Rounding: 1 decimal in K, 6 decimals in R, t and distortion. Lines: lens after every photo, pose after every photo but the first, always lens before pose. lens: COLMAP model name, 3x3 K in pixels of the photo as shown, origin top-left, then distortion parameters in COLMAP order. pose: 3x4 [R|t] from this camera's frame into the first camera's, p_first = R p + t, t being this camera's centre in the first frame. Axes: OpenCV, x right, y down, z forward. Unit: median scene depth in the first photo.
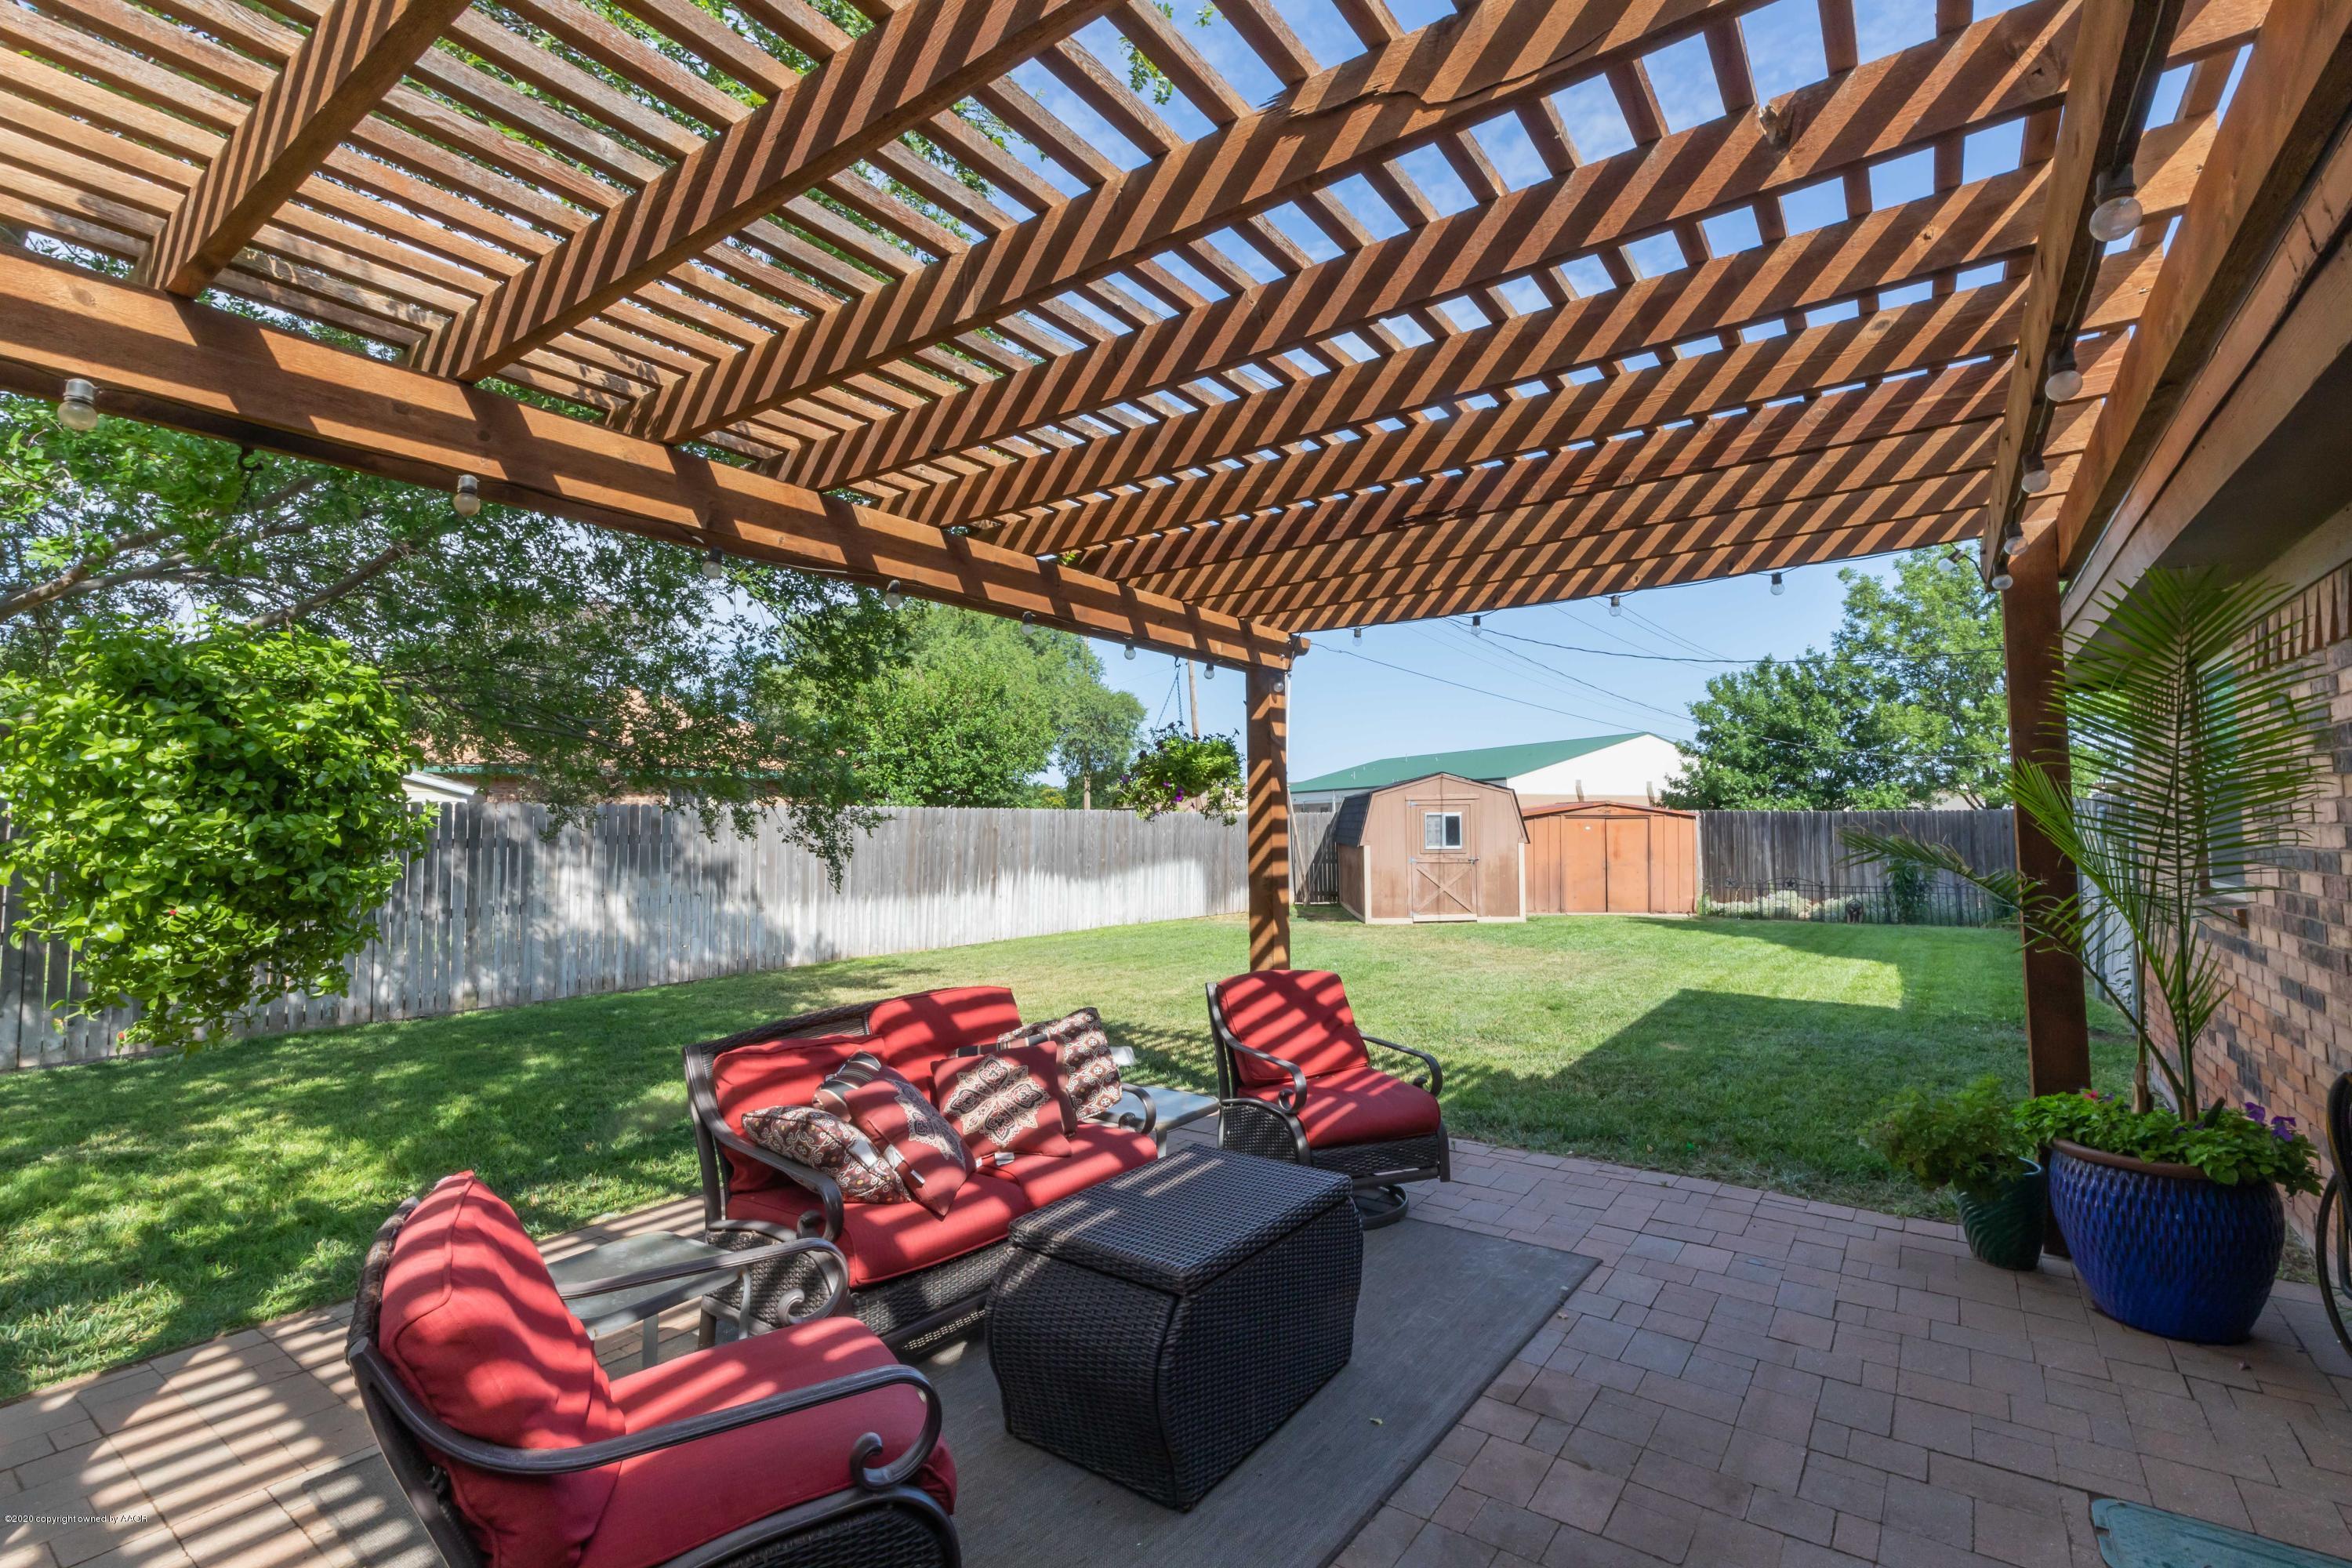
lens RADIAL K [[1050.6, 0, 1172.5], [0, 1050.6, 789.1], [0, 0, 1]] dist [-0.001645, -0.000515]
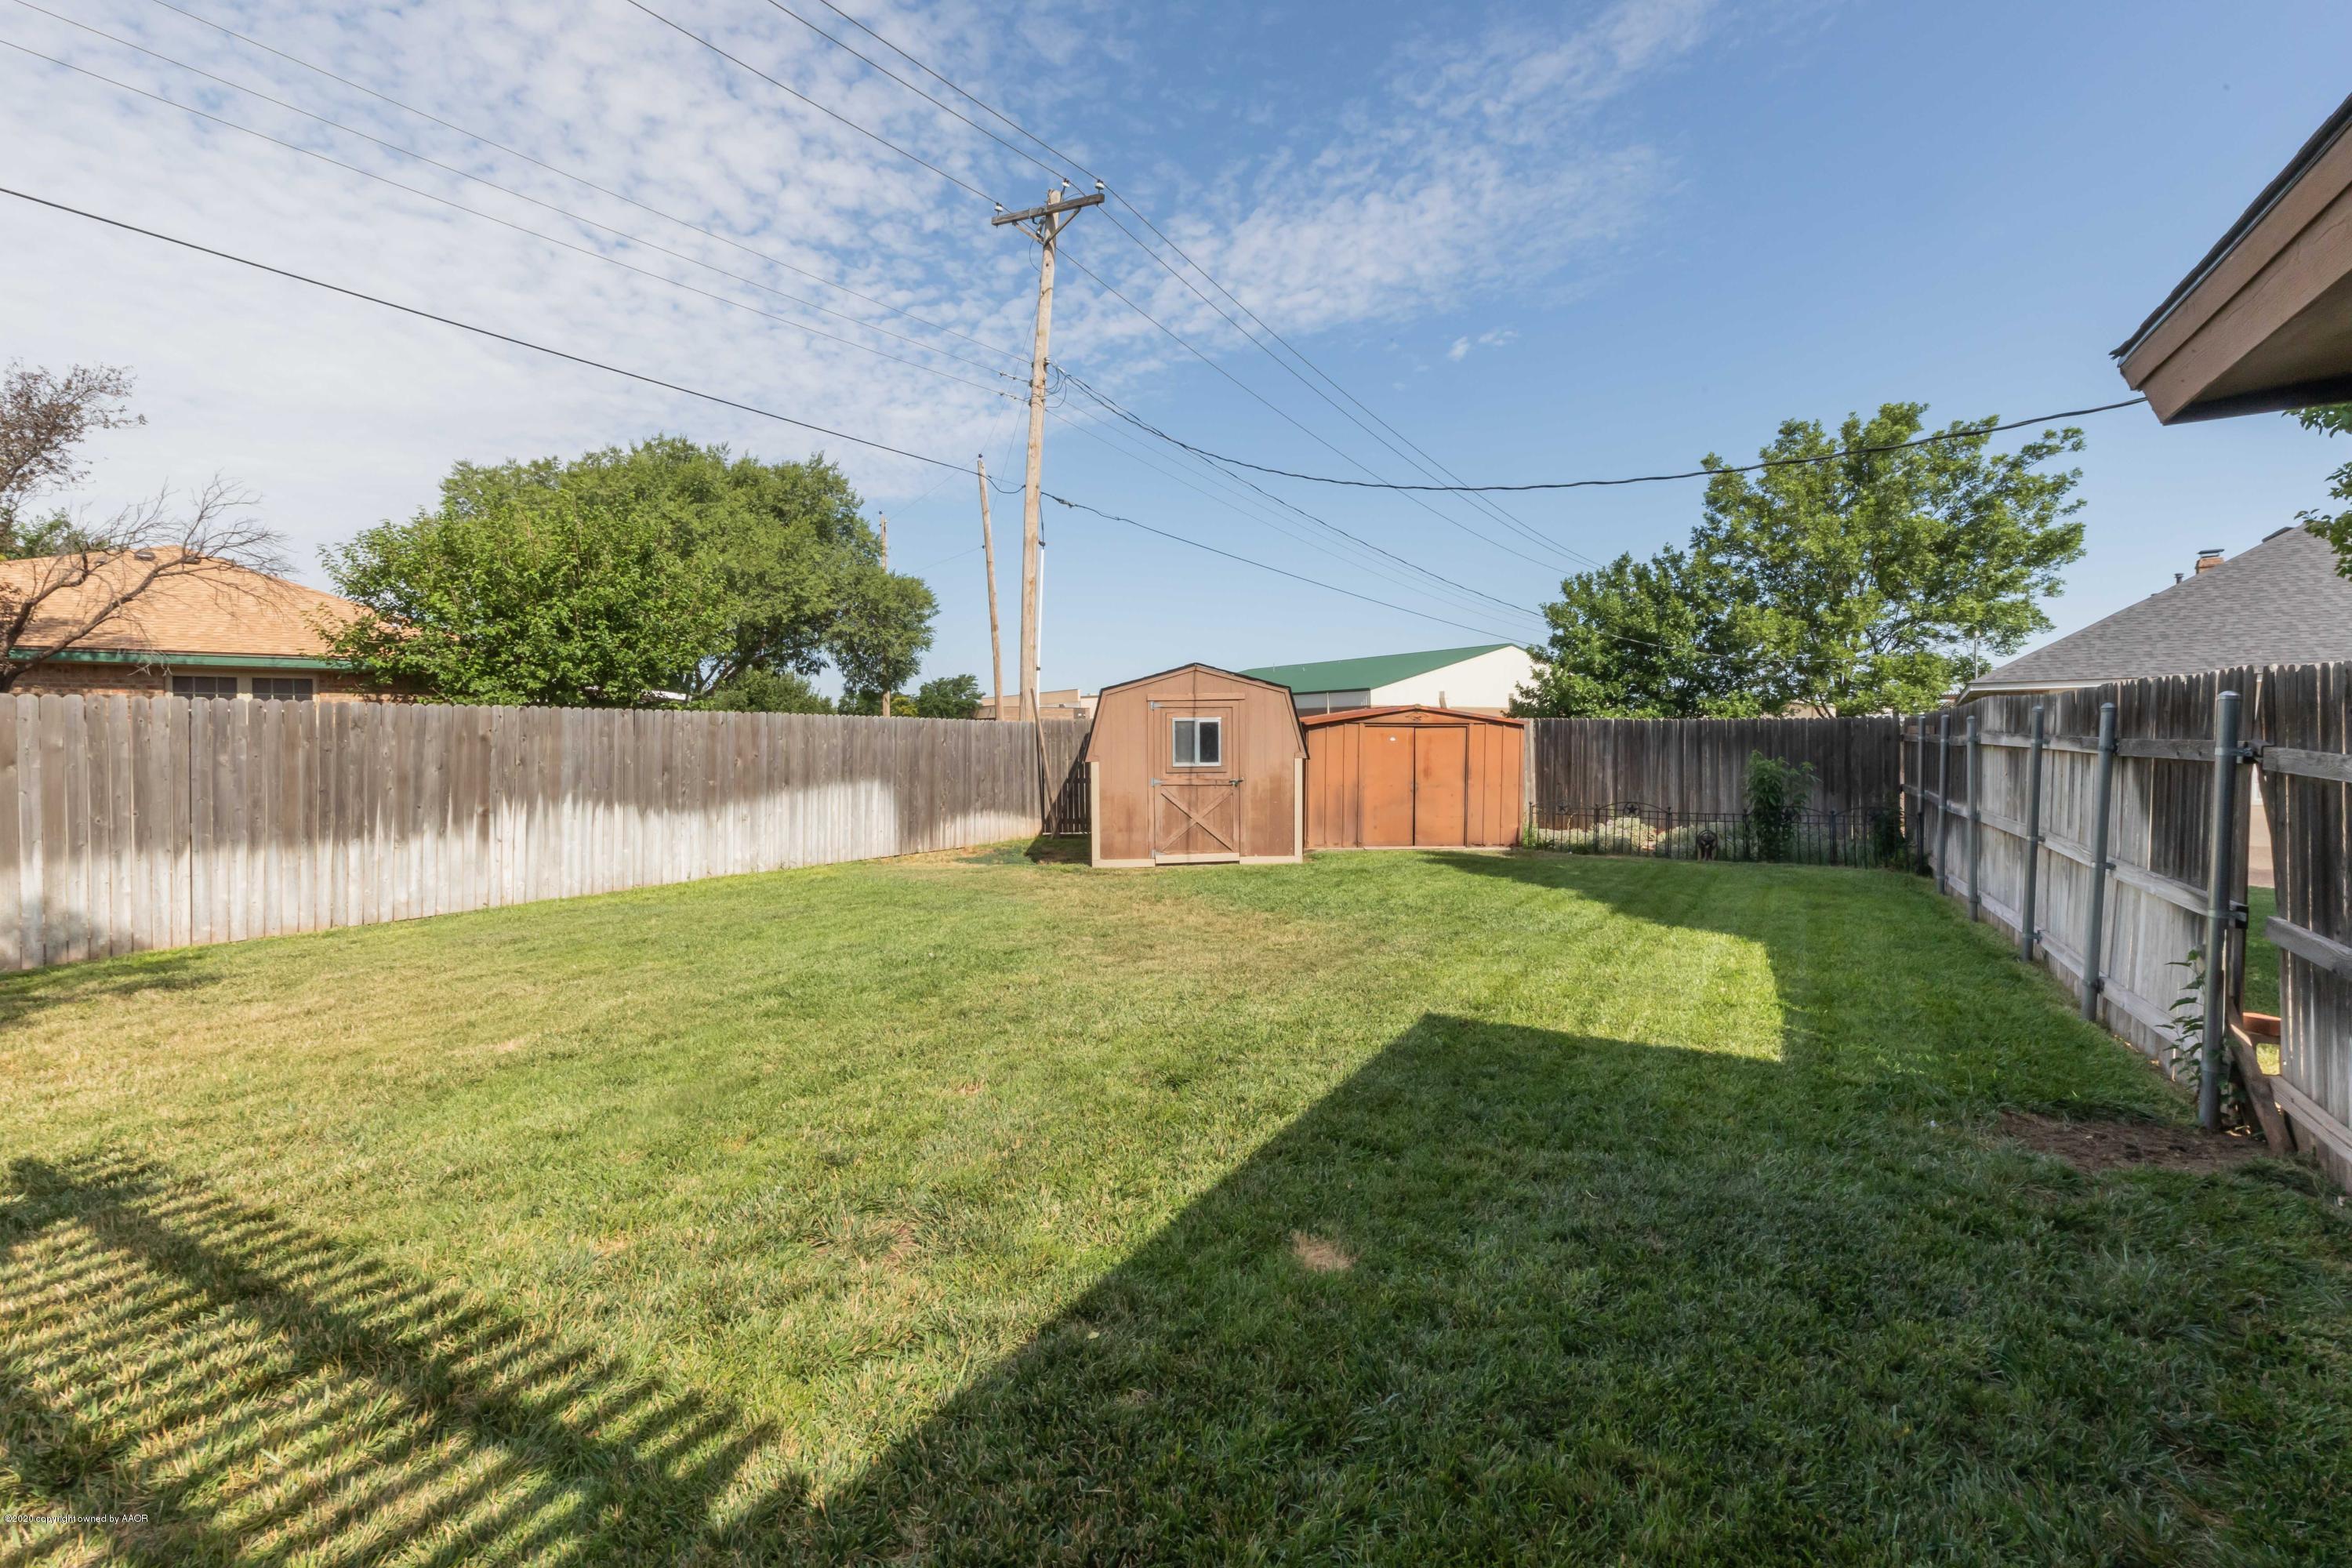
lens RADIAL K [[1069.2, 0, 1178.8], [0, 1069.2, 772.5], [0, 0, 1]] dist [0.004474, -0.000305]
pose [[0.992654, -0.001171, 0.120984, 0.069686], [-0.007026, 0.997708, 0.067300, 0.004593], [-0.120785, -0.067656, 0.990370, 0.112234]]
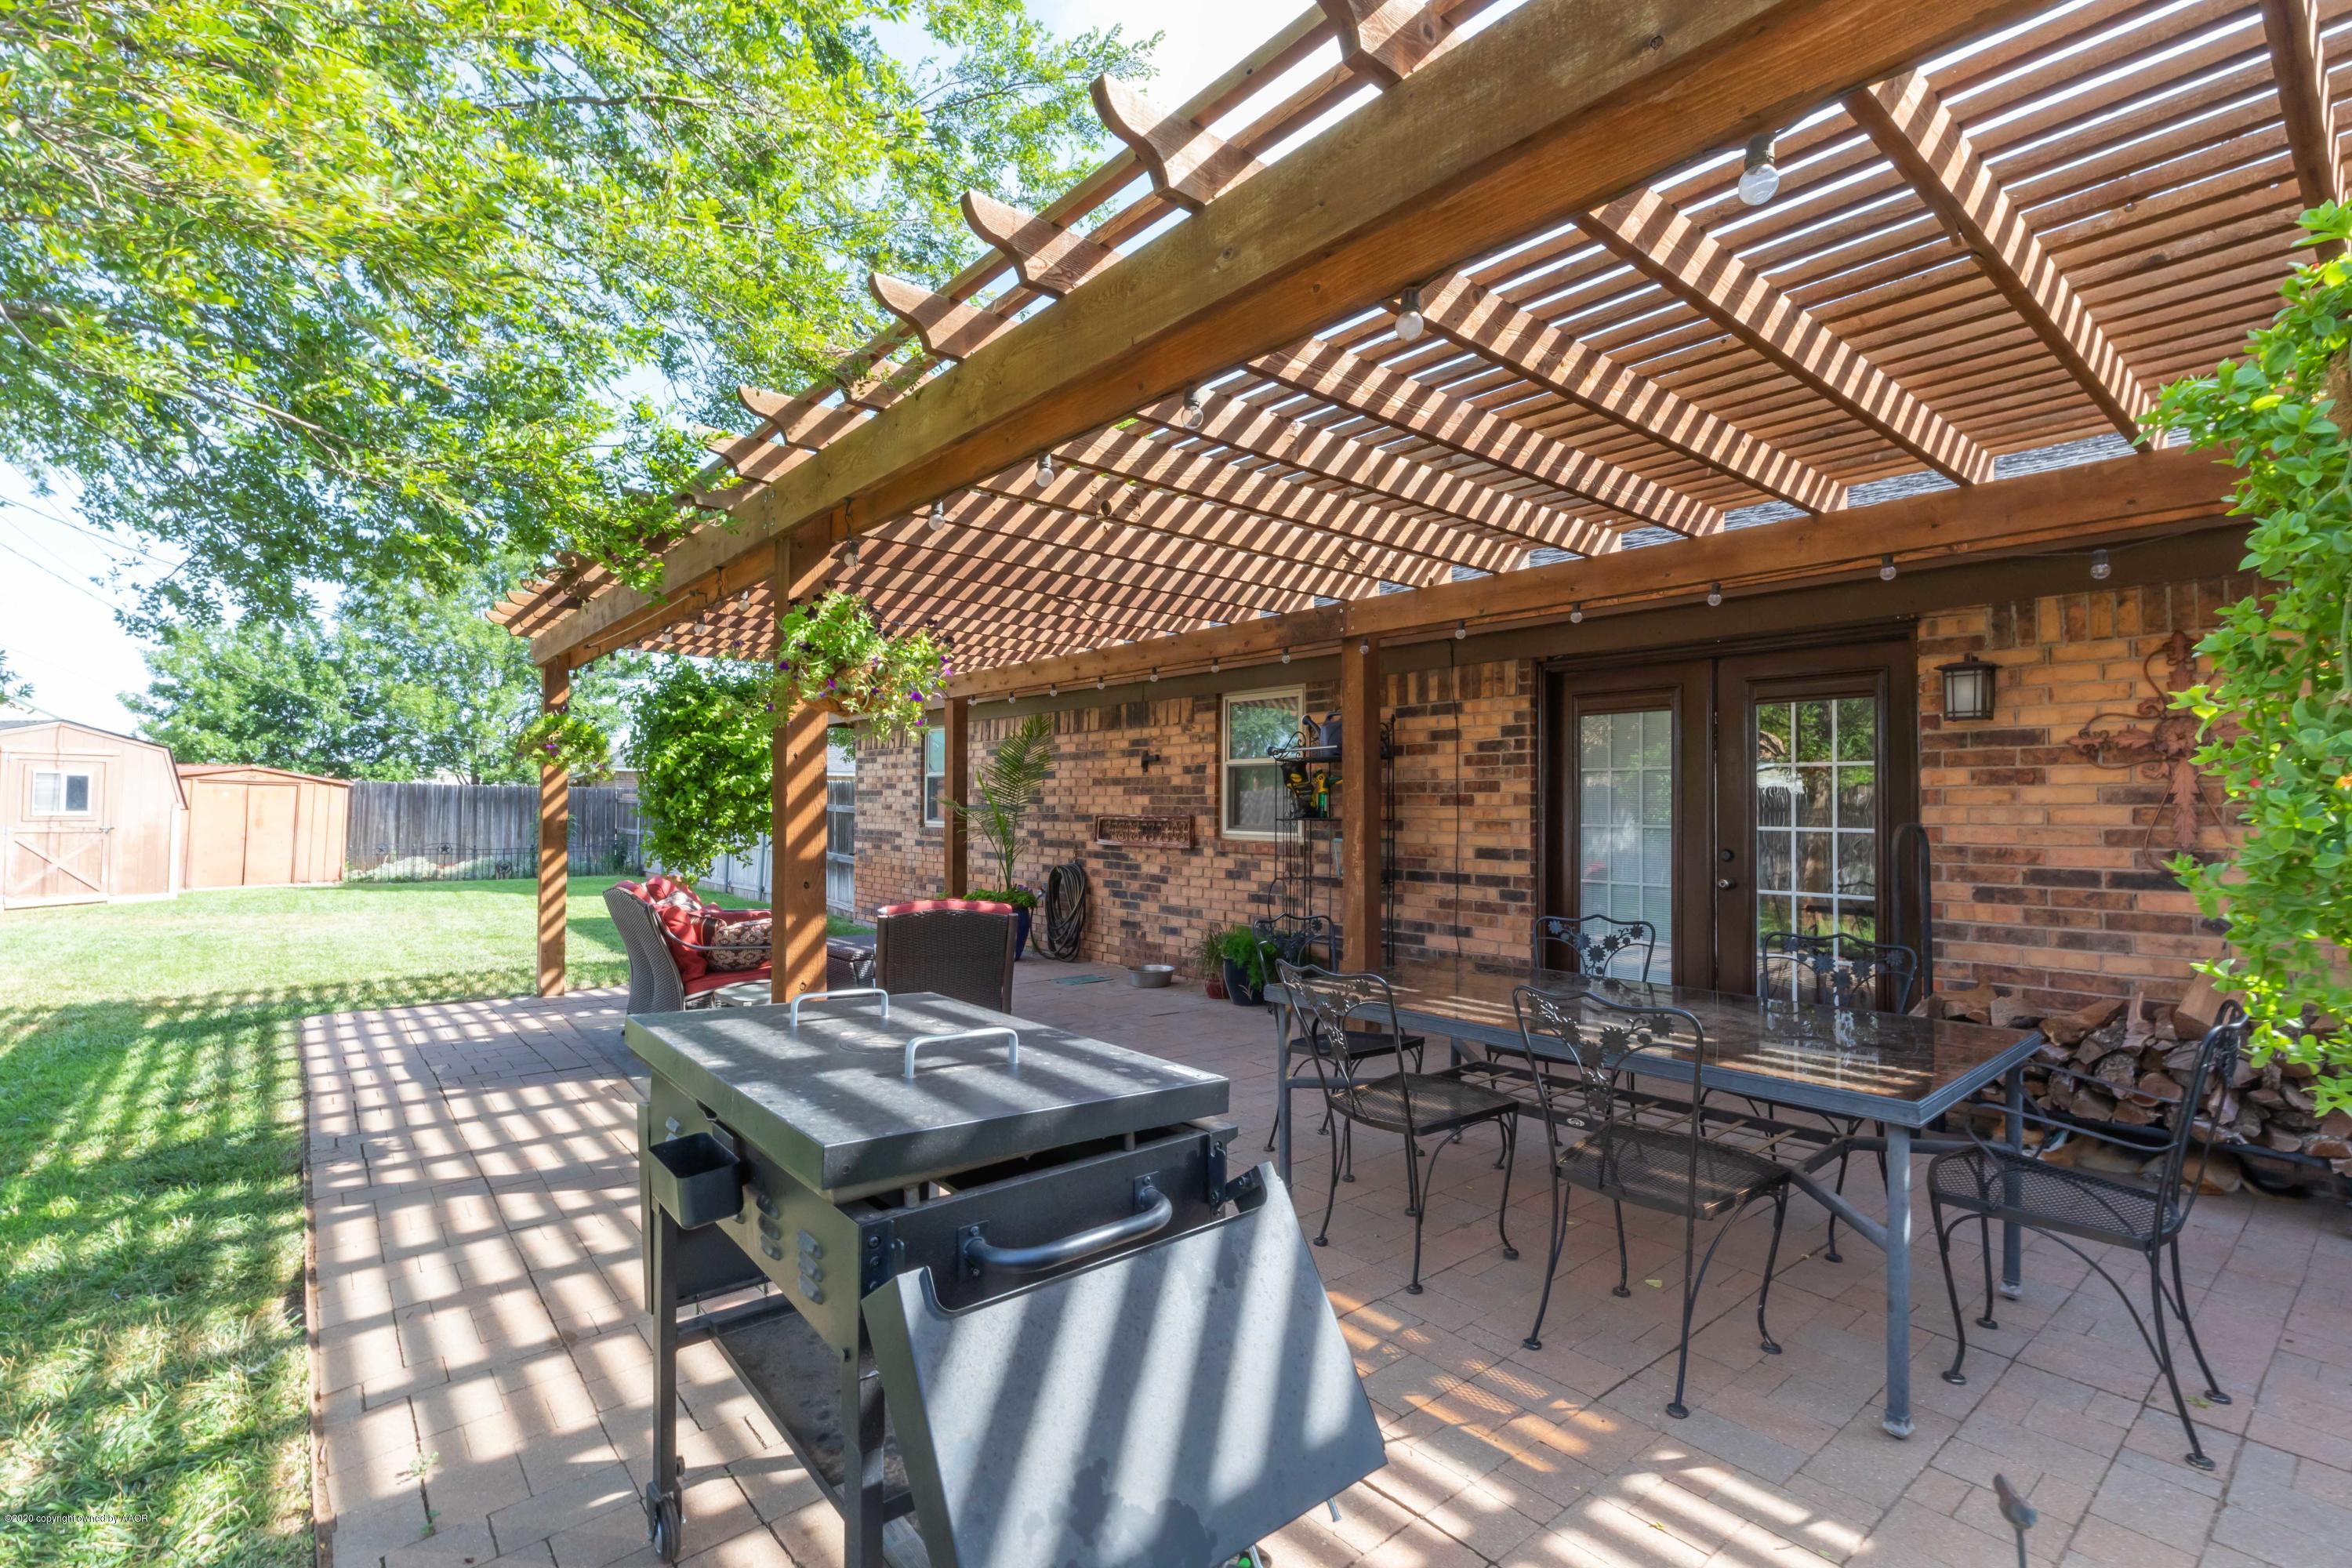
lens RADIAL K [[1070.3, 0, 1199.4], [0, 1070.3, 794.3], [0, 0, 1]] dist [0.002147, 0.000323]
pose [[0.236367, 0.025331, 0.971334, -0.153367], [-0.049588, 0.998672, -0.013977, 0.004129], [-0.970398, -0.044863, 0.237309, -0.019968]]
